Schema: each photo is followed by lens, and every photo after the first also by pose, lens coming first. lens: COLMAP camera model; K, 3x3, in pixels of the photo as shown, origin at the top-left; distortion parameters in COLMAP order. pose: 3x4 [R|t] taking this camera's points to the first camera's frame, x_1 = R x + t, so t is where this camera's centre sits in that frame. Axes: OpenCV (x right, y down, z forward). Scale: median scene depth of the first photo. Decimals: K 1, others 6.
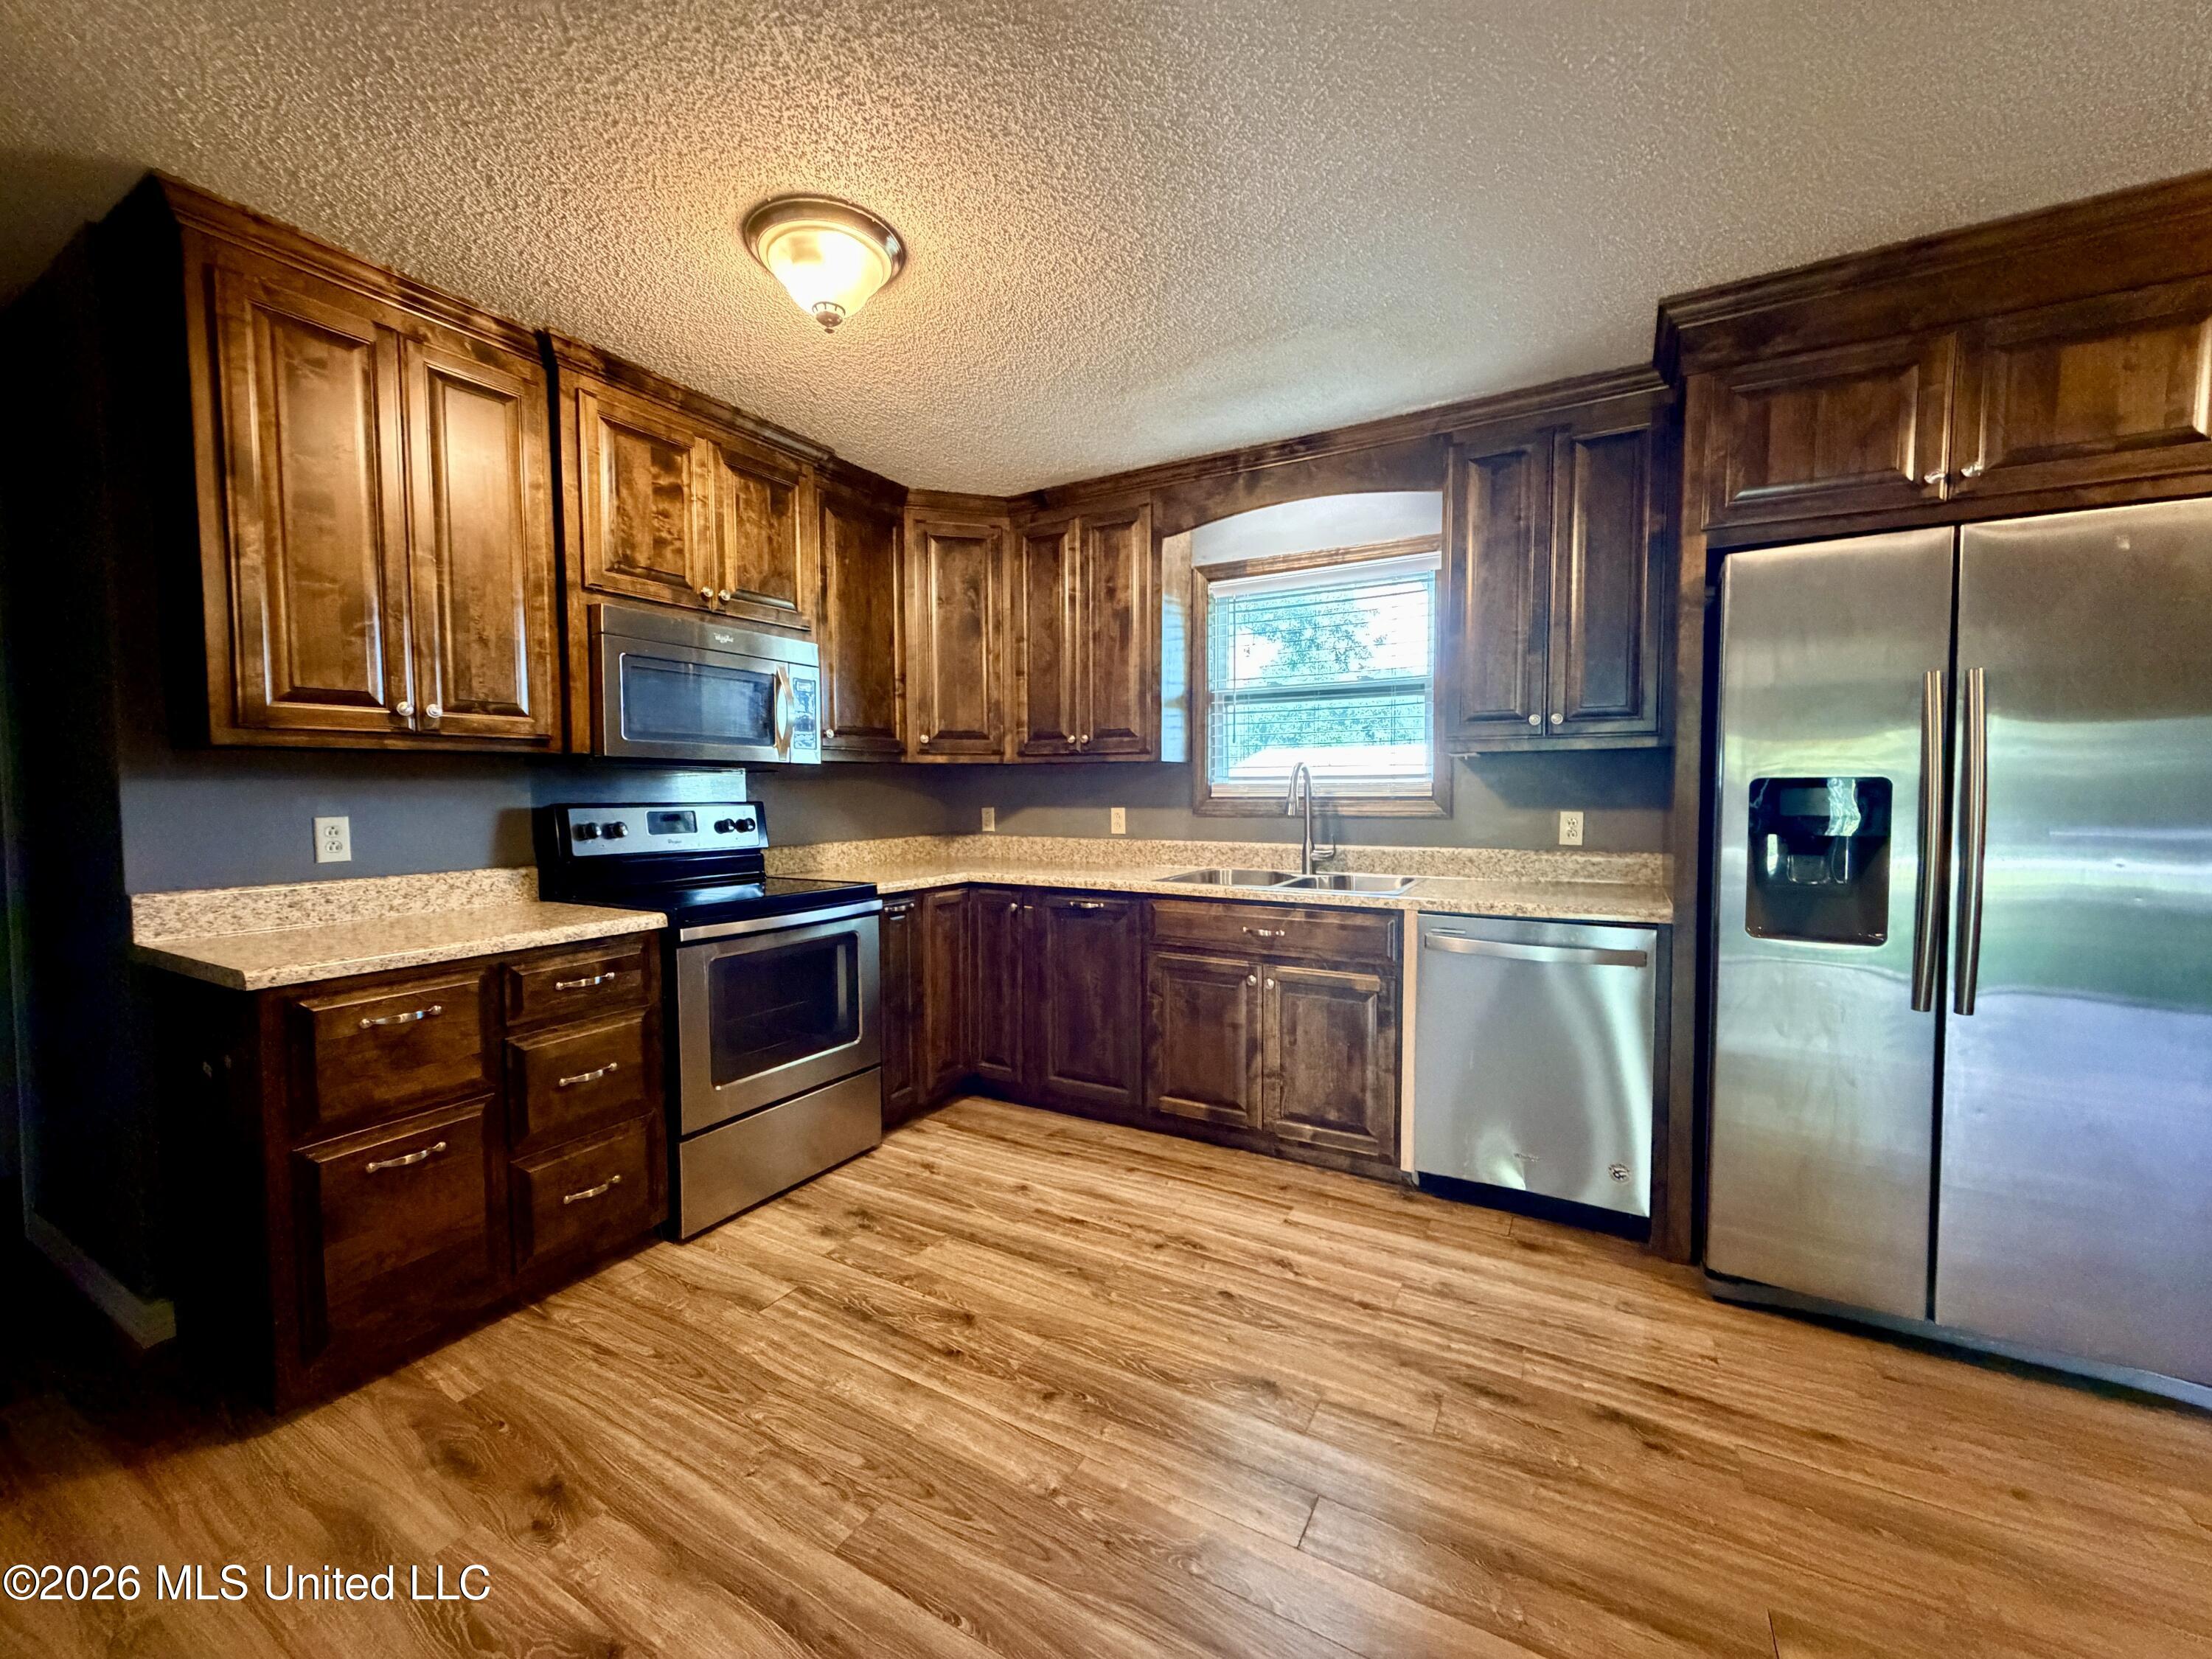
lens RADIAL K [[883.4, 0, 1096.9], [0, 883.4, 822.5], [0, 0, 1]] dist [0.001597, 0.000026]
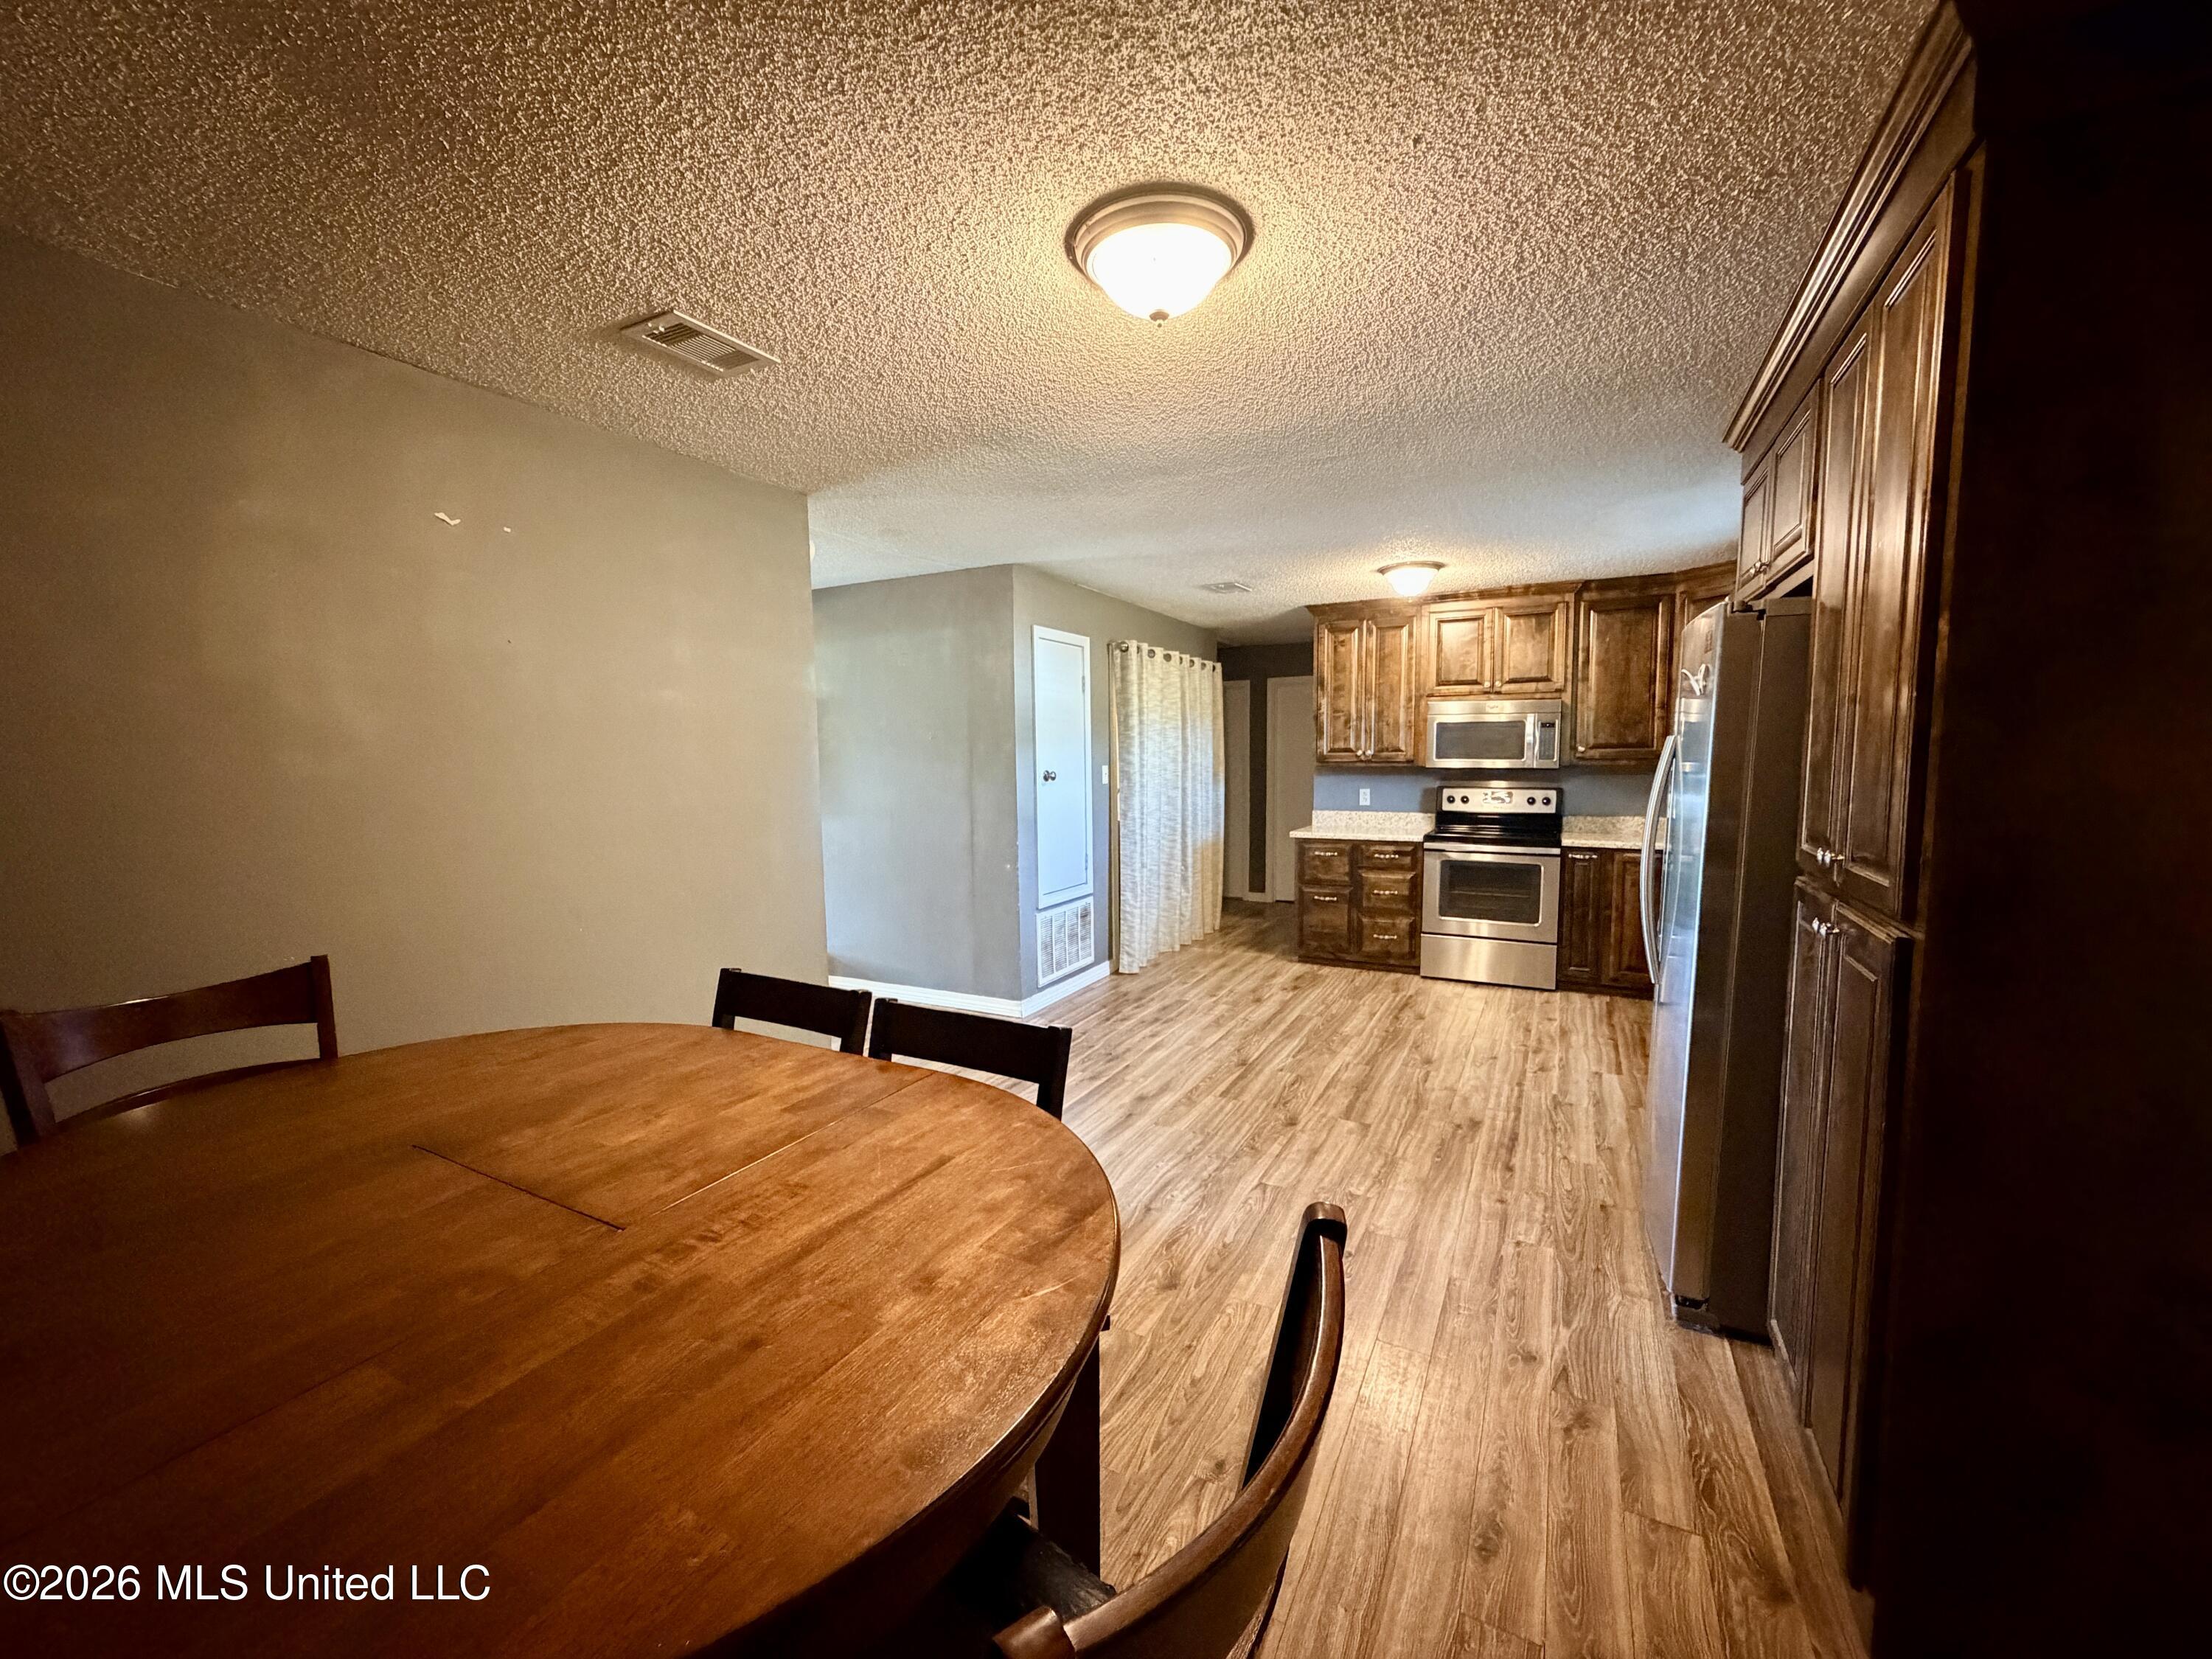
lens RADIAL K [[883.4, 0, 1104.0], [0, 883.4, 836.1], [0, 0, 1]] dist [0.001597, 0.000026]
pose [[0.041387, 0.095033, -0.994613, 1.771597], [-0.031601, 0.995093, 0.093764, -0.087499], [0.998643, 0.027550, 0.044187, 0.050735]]
